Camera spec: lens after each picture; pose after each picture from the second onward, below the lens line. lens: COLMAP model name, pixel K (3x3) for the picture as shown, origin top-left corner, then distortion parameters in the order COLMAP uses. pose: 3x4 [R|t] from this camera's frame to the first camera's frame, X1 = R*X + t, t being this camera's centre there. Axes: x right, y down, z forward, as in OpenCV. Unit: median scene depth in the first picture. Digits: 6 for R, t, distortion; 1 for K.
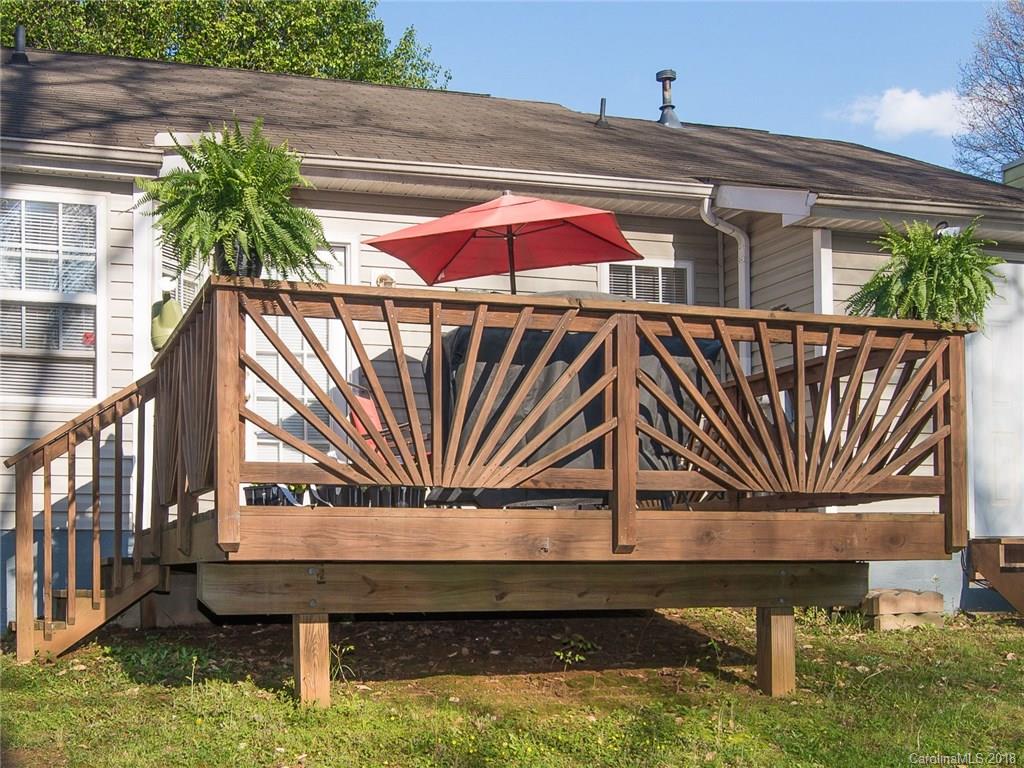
lens RADIAL K [[1102.3, 0, 511.9], [0, 1102.3, 401.2], [0, 0, 1]] dist [0.009607, 0.003281]
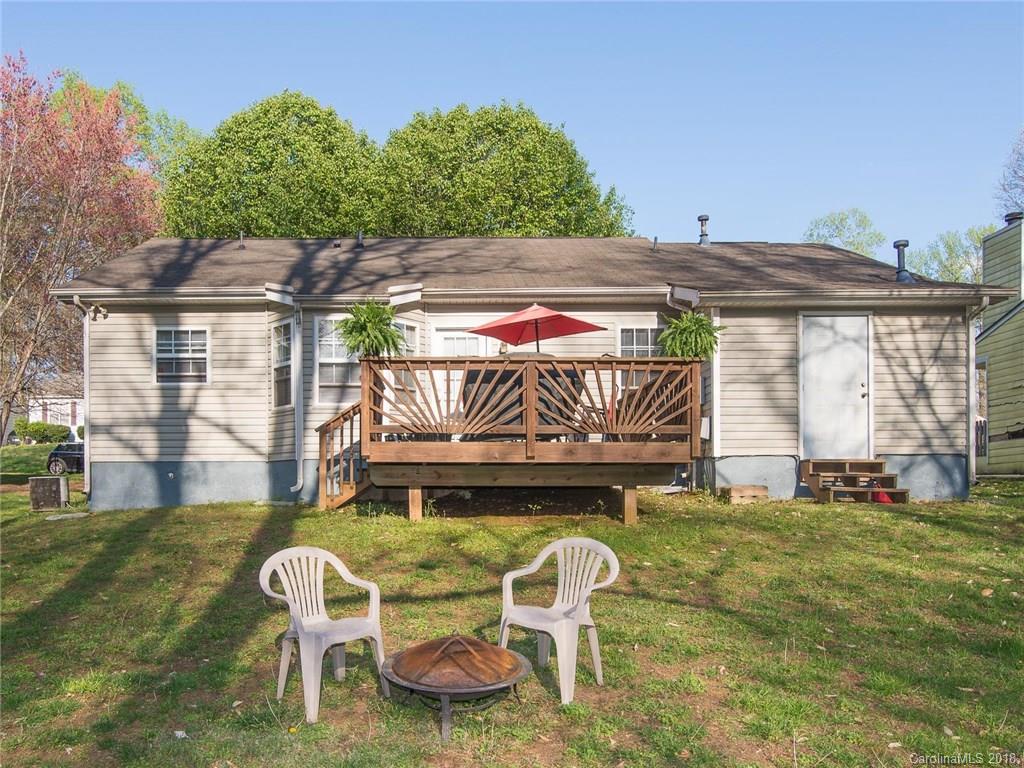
lens RADIAL K [[567.1, 0, 512.0], [0, 567.1, 384.0], [0, 0, 1]] dist [-0.000404, -0.000023]
pose [[0.983960, -0.037891, -0.174317, 0.247074], [0.033192, 0.999005, -0.029798, 0.005886], [0.175272, 0.023534, 0.984239, -0.217026]]
